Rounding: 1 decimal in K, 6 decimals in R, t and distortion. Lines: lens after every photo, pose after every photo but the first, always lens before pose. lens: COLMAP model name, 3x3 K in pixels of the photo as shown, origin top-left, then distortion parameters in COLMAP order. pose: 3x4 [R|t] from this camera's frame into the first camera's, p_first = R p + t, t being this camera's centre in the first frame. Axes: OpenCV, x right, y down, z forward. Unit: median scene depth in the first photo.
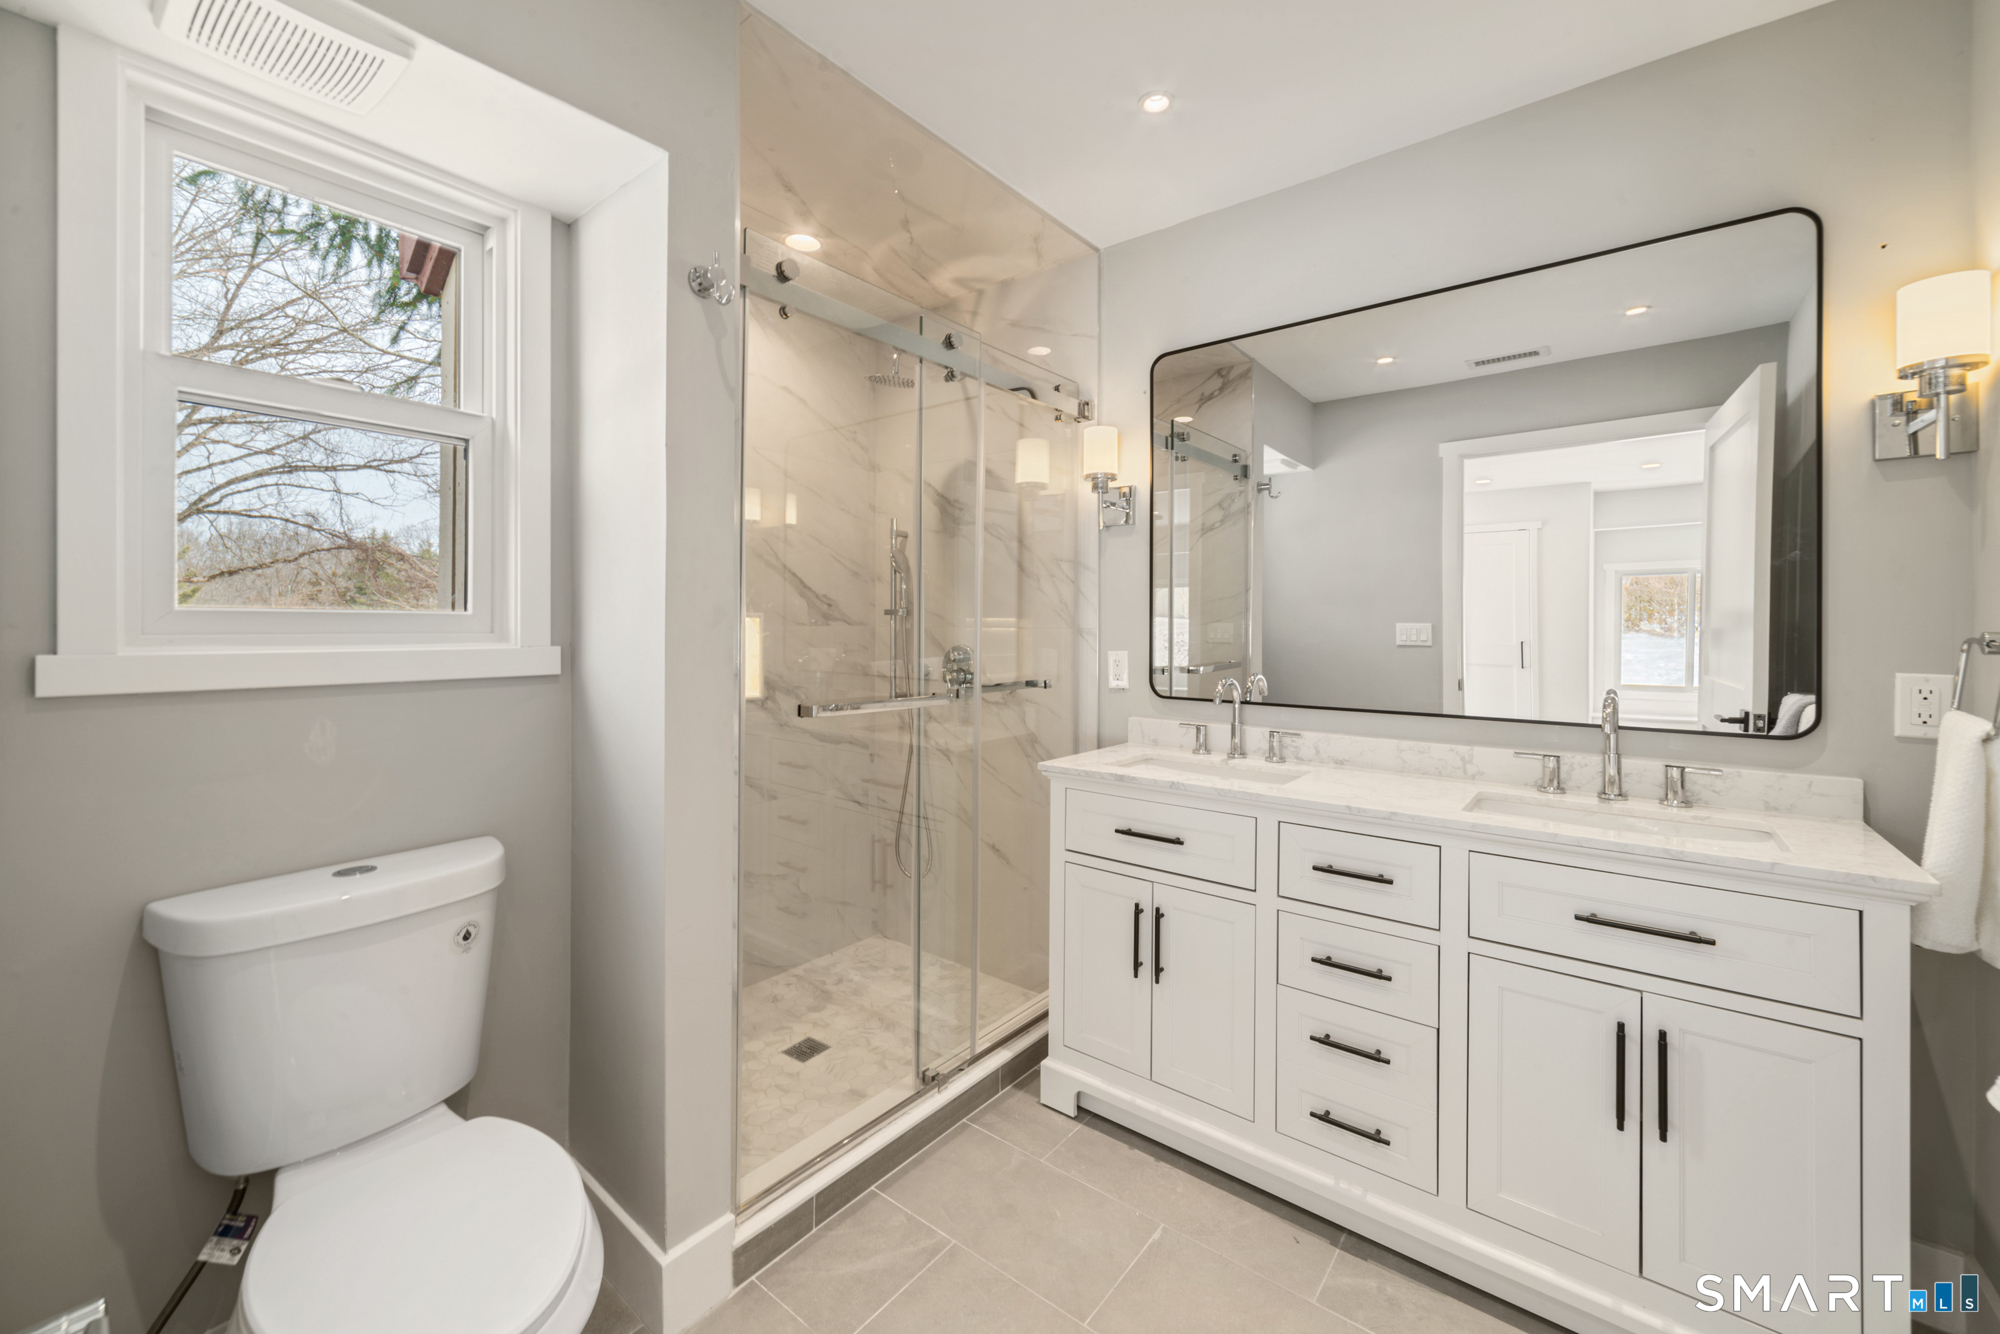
lens RADIAL K [[781.0, 0, 998.5], [0, 781.0, 647.6], [0, 0, 1]] dist [-0.003694, 0.001709]
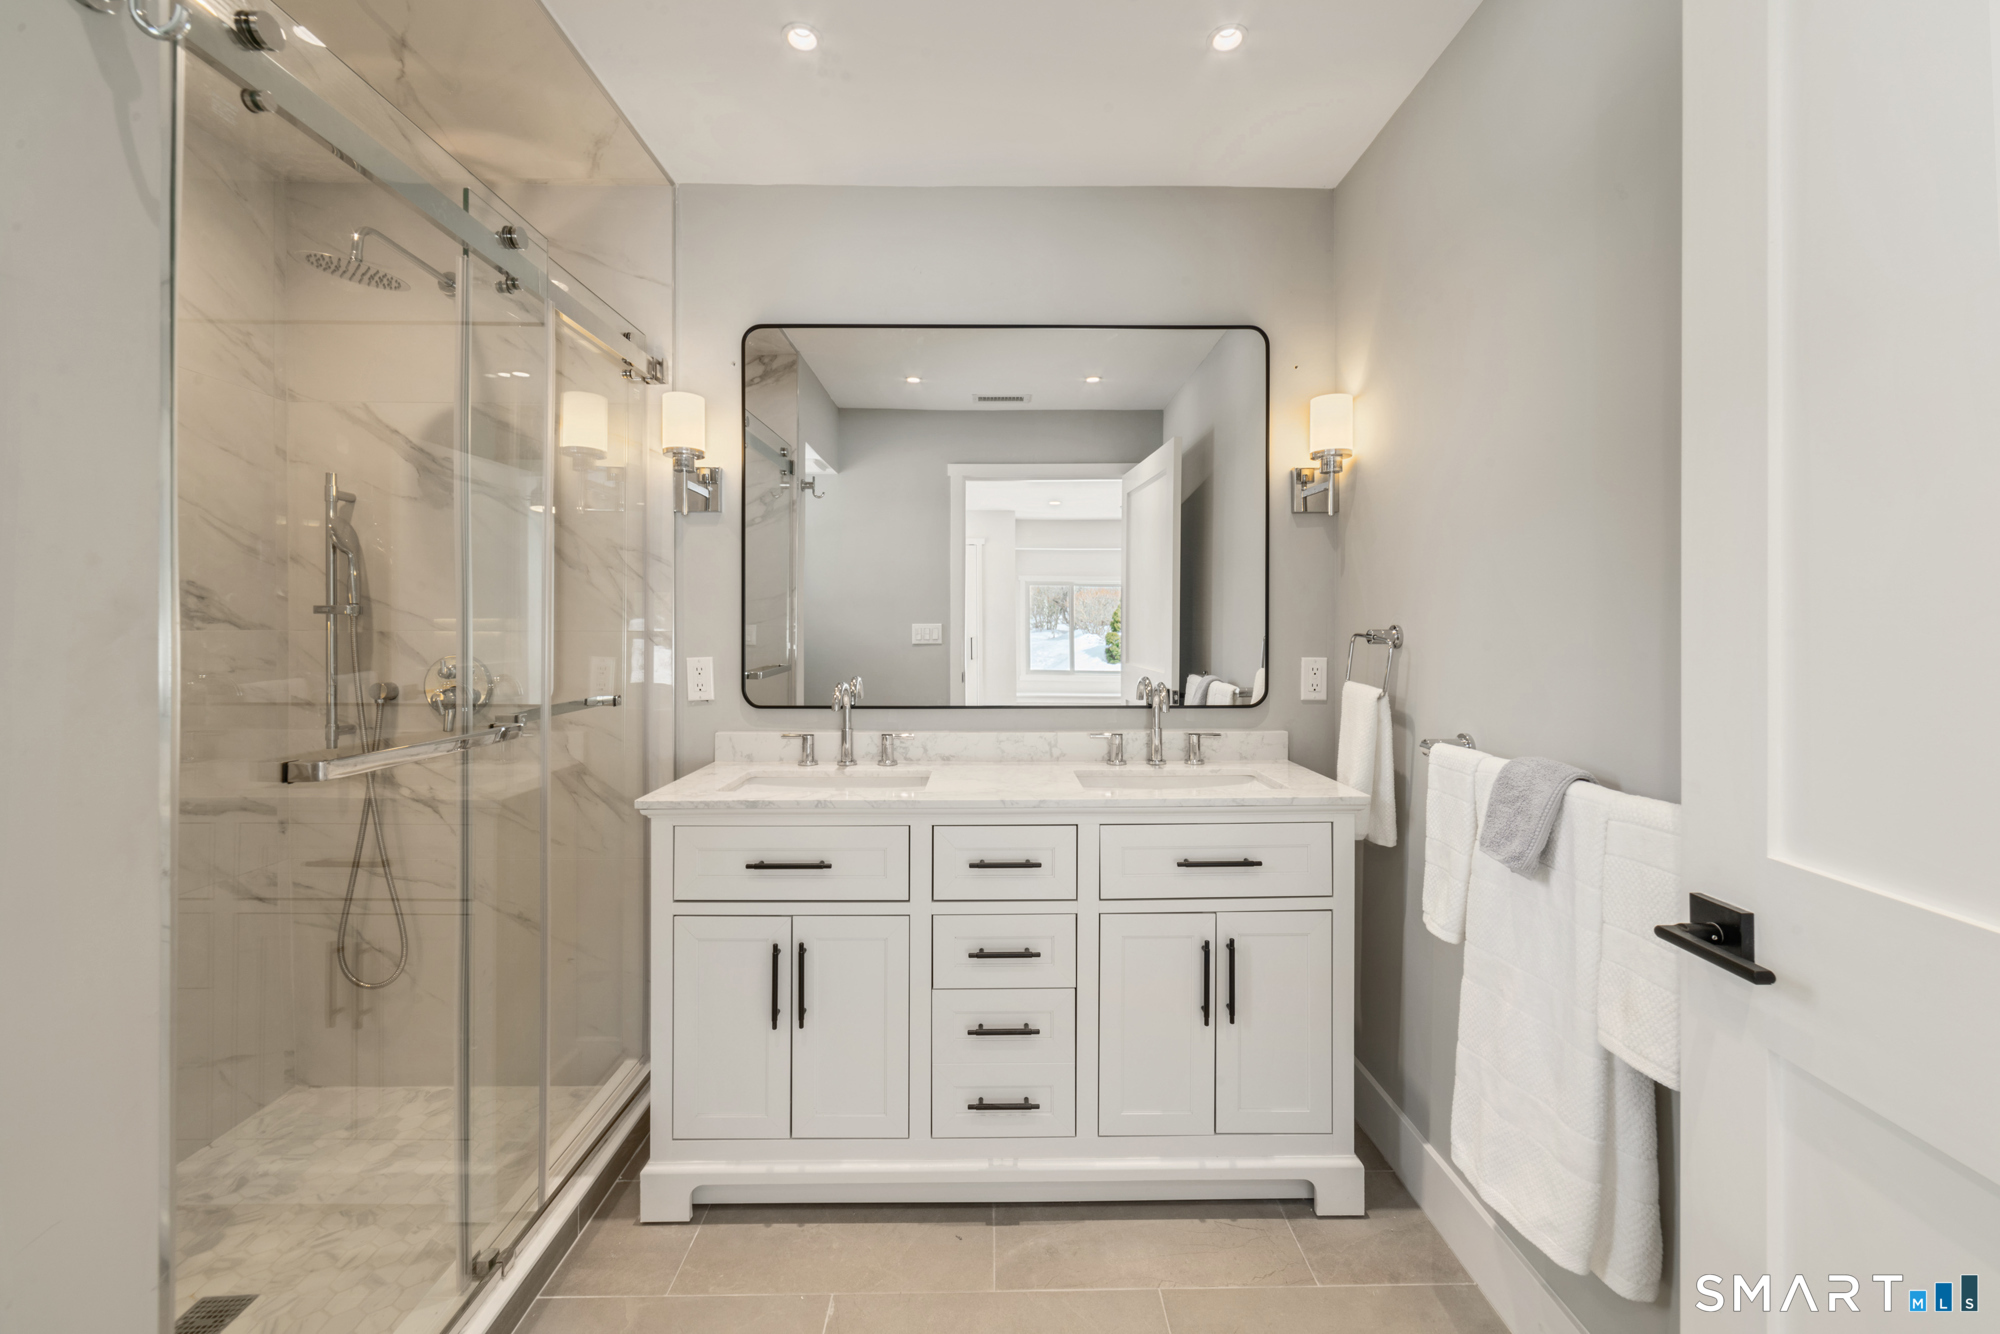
lens RADIAL K [[781.0, 0, 997.0], [0, 781.0, 646.2], [0, 0, 1]] dist [-0.003694, 0.001709]
pose [[0.775865, -0.020265, 0.630574, -0.142702], [0.021666, 0.999750, 0.005472, -0.005990], [-0.630527, 0.009416, 0.776110, 0.128827]]
